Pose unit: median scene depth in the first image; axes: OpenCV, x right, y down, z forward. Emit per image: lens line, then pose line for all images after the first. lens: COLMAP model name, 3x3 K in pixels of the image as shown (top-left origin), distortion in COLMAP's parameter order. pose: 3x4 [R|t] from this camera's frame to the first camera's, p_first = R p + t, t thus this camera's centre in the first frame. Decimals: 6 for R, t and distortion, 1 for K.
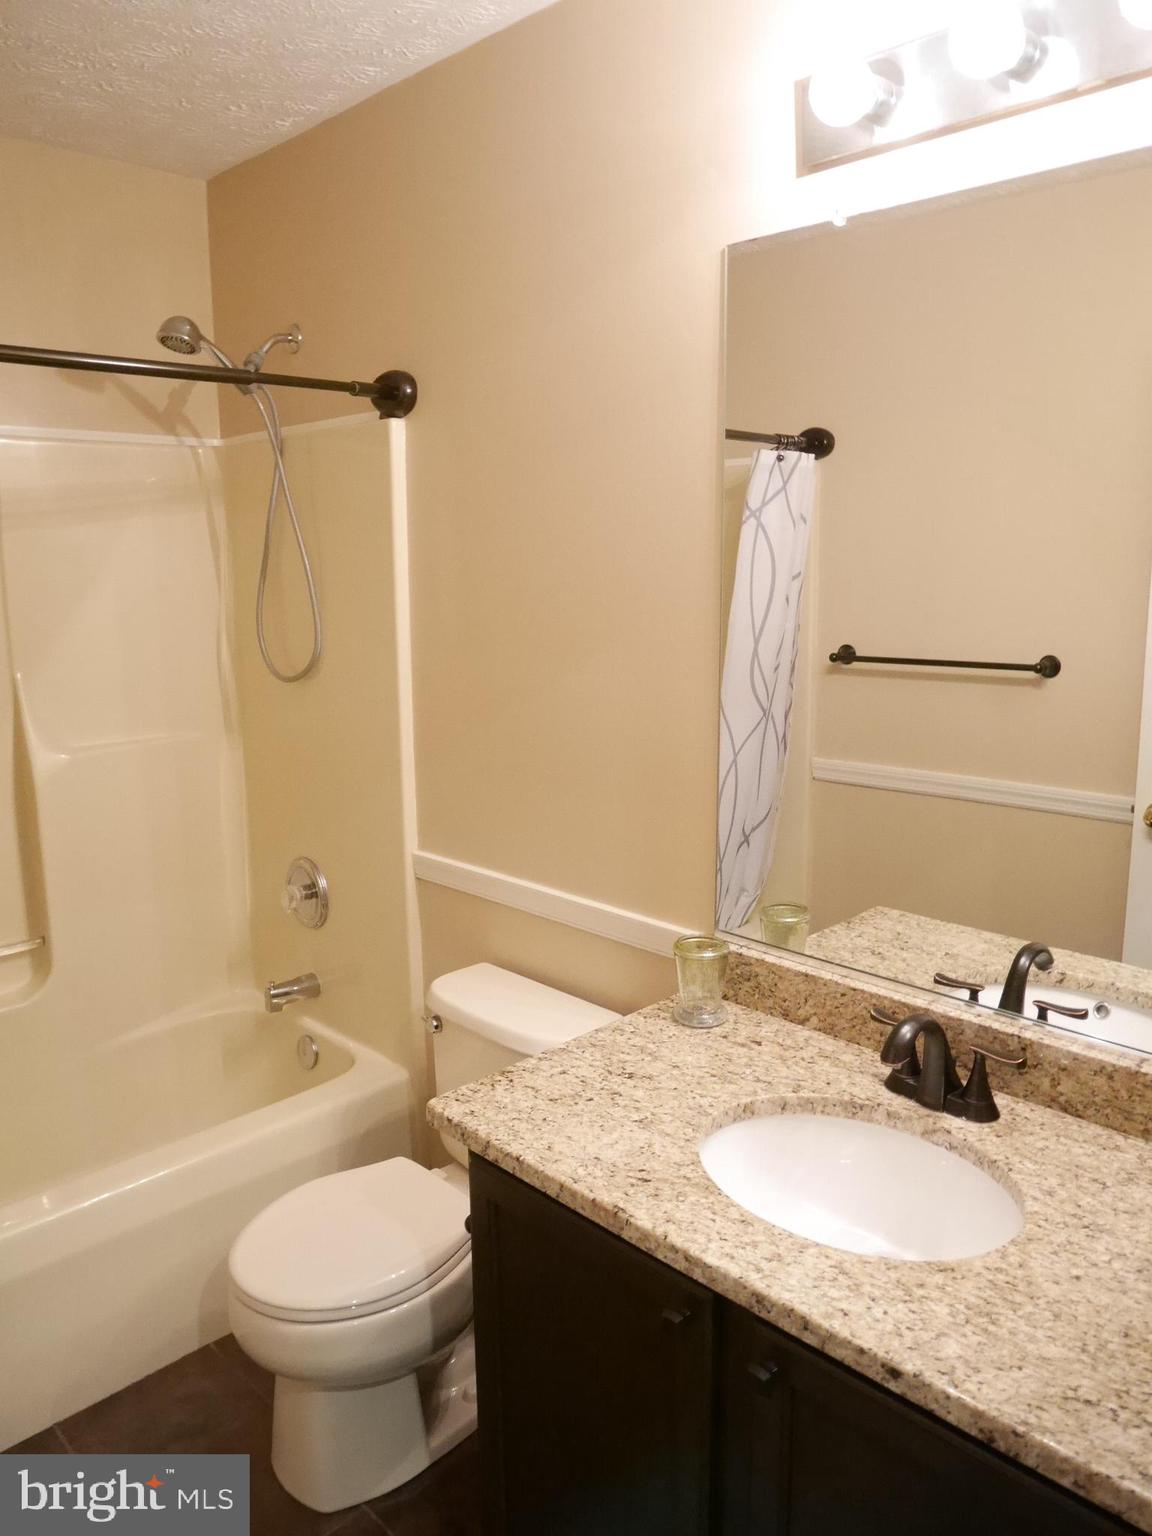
lens RADIAL K [[1094.8, 0, 584.0], [0, 1094.8, 760.6], [0, 0, 1]] dist [-0.082594, 0.043921]
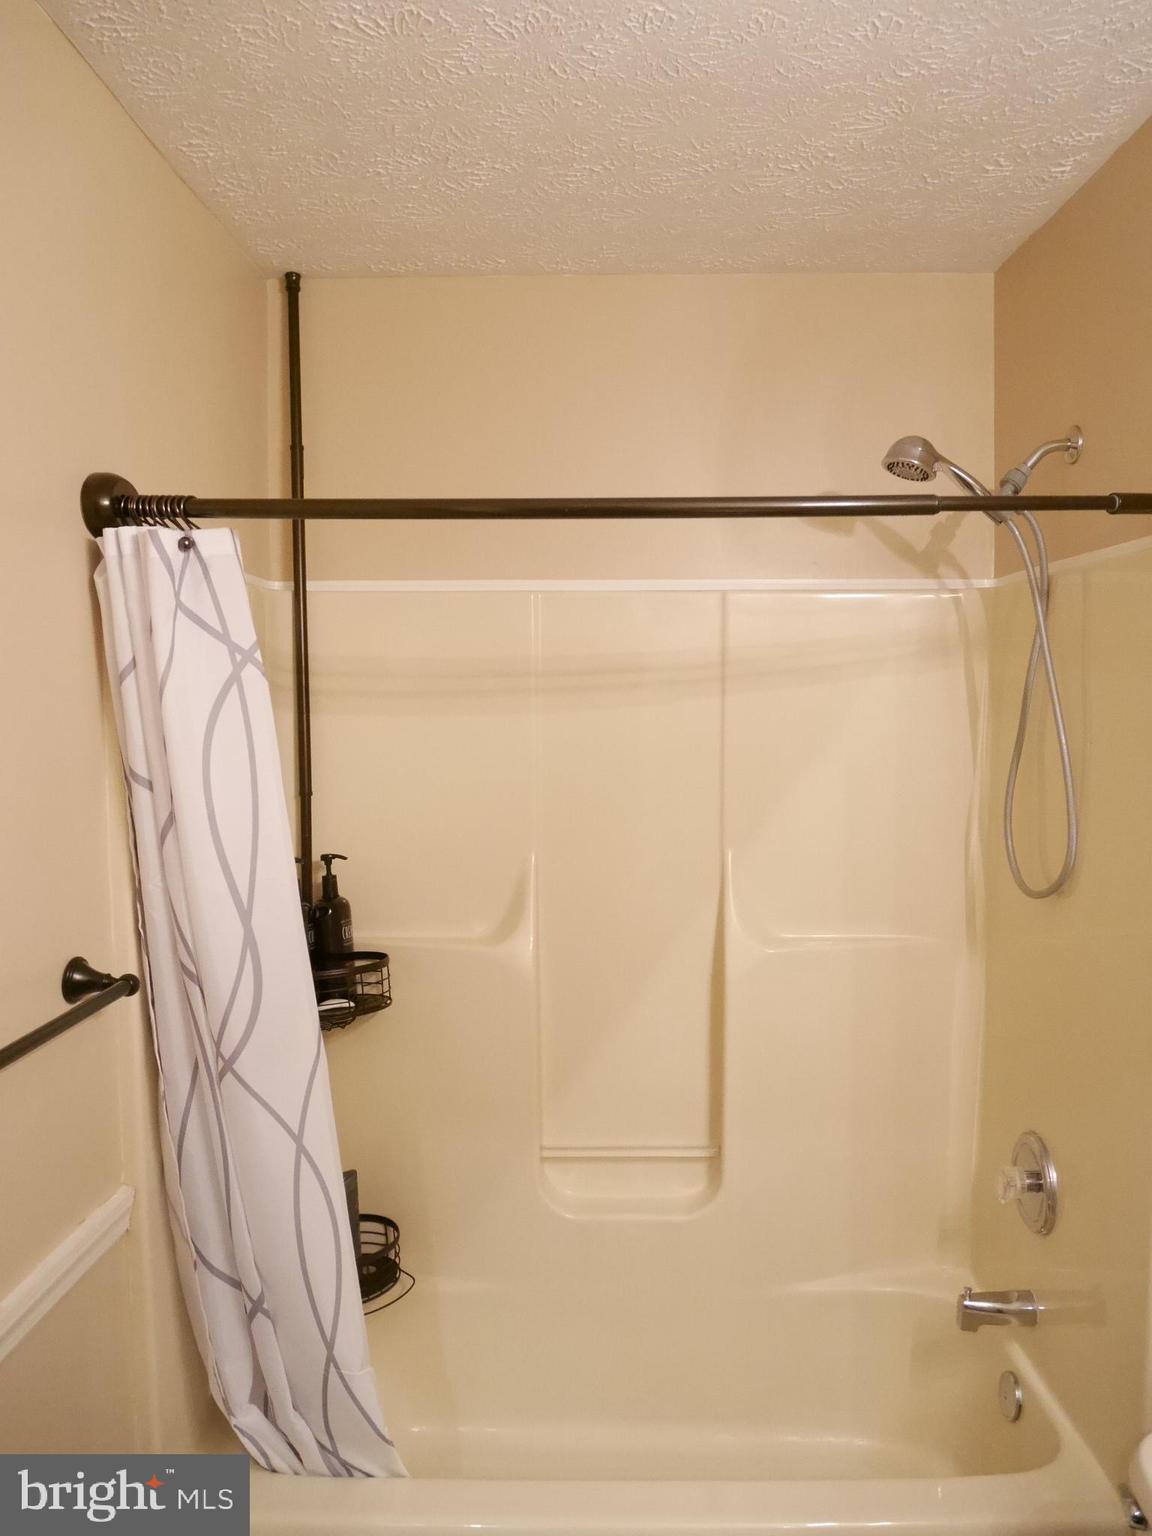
lens RADIAL K [[1094.8, 0, 584.0], [0, 1094.8, 760.6], [0, 0, 1]] dist [-0.082594, 0.043921]
pose [[0.690289, 0.050175, -0.721792, 0.044021], [-0.131081, 0.989757, -0.056558, -0.081142], [0.711560, 0.133655, 0.689796, 0.253654]]
